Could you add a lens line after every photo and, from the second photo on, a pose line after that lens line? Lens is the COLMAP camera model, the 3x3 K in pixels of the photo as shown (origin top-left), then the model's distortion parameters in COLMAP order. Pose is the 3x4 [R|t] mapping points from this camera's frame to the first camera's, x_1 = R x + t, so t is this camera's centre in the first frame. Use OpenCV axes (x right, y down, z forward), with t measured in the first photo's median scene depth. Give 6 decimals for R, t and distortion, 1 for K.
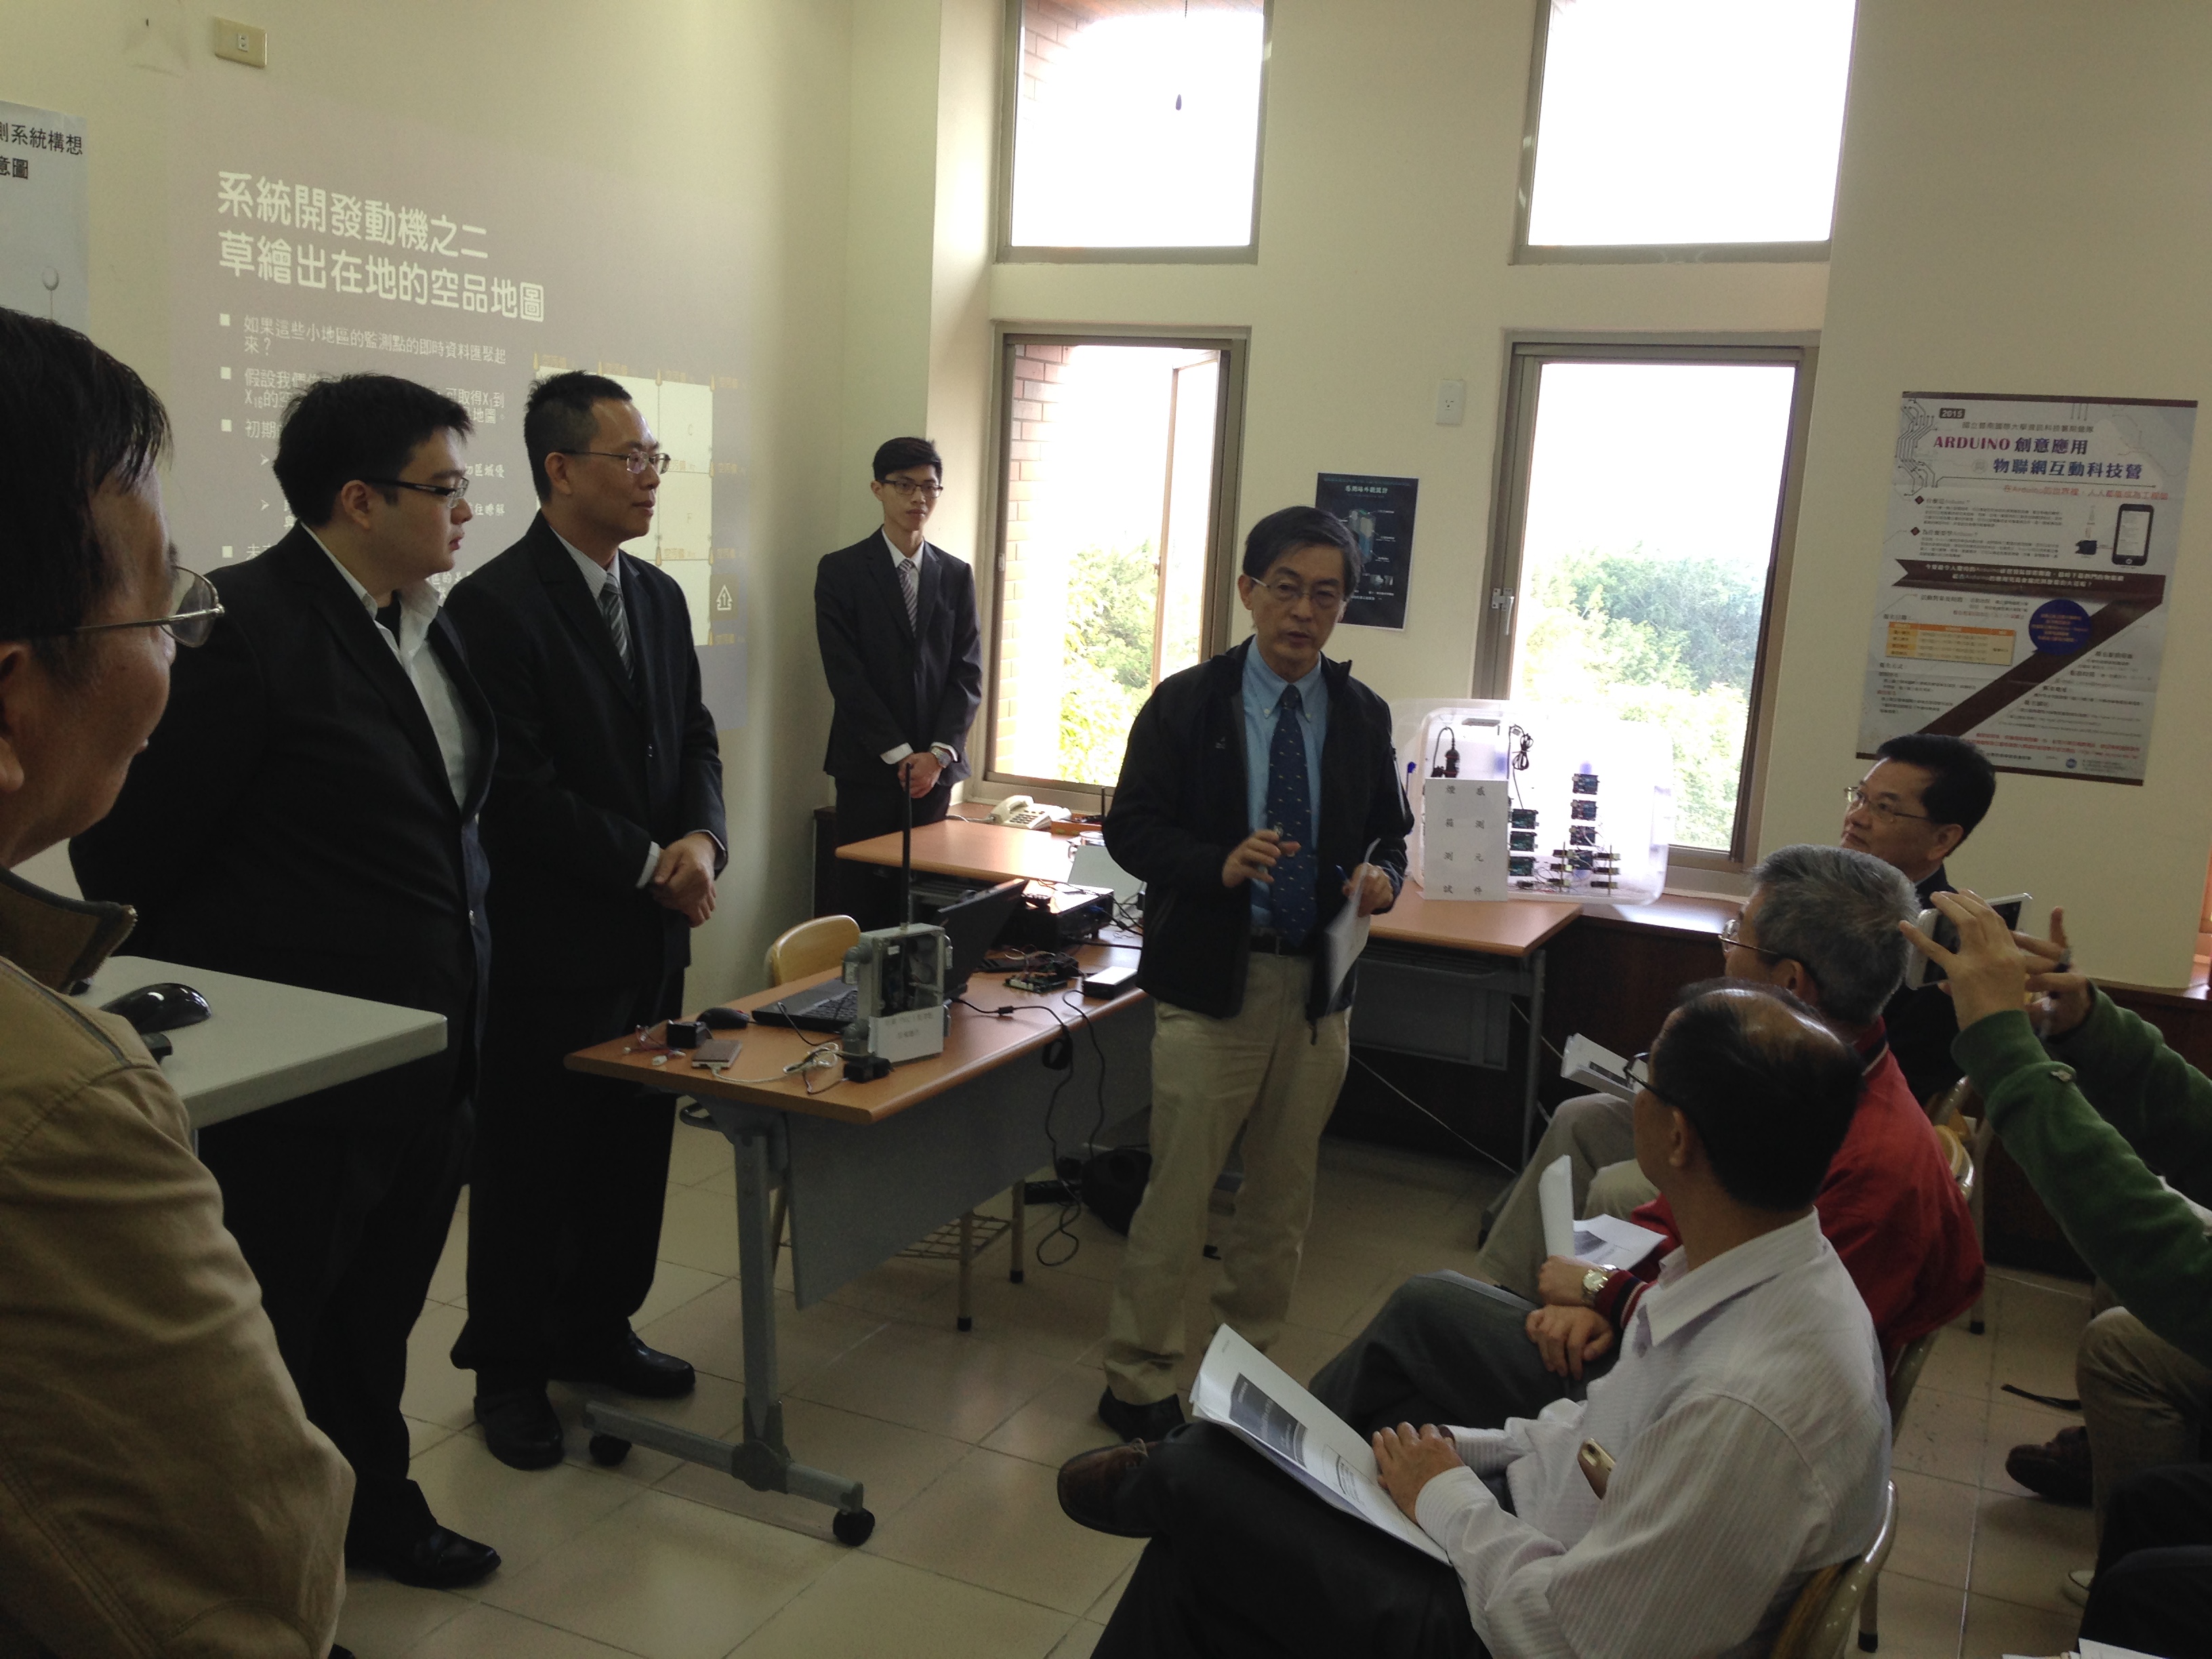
lens RADIAL K [[1977.6, 0, 1093.6], [0, 1977.6, 837.7], [0, 0, 1]] dist [0.063739, -0.100162]
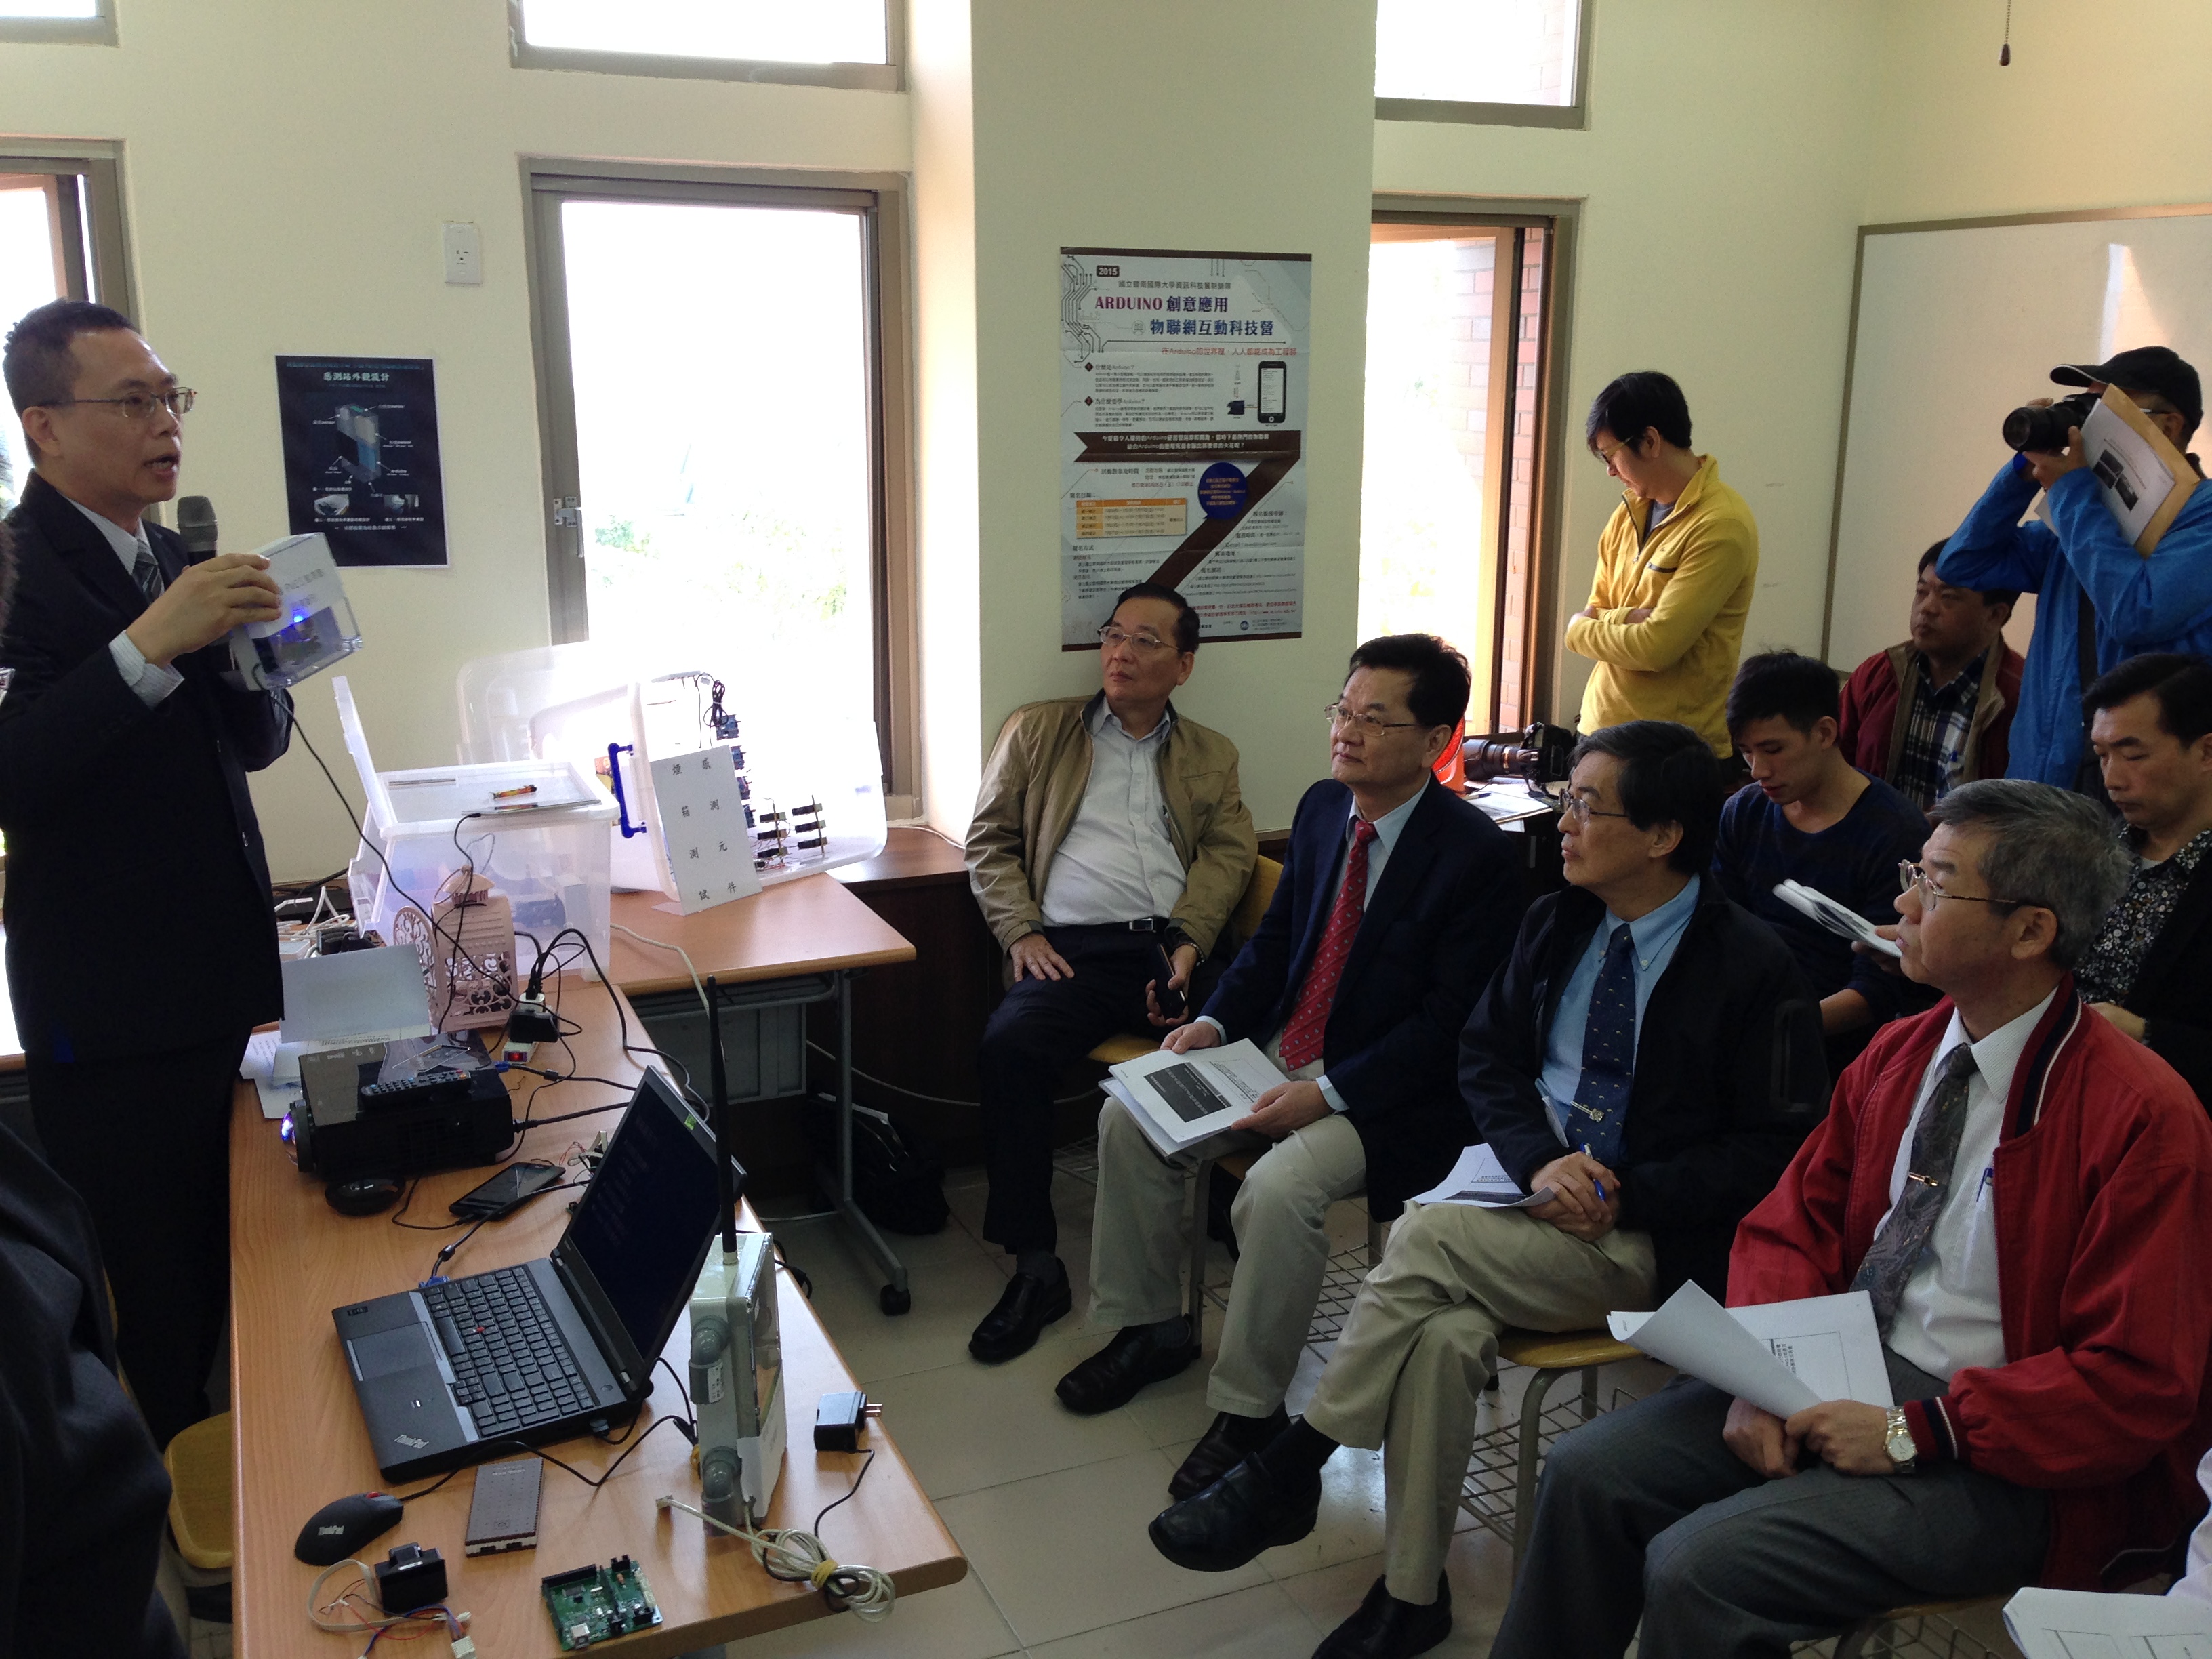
lens RADIAL K [[1977.6, 0, 1101.0], [0, 1977.6, 825.6], [0, 0, 1]] dist [0.063739, -0.100162]
pose [[0.660120, -0.225092, 0.716641, -0.295991], [0.157671, 0.974313, 0.160789, -0.110936], [-0.734425, 0.006854, 0.678655, 0.378665]]
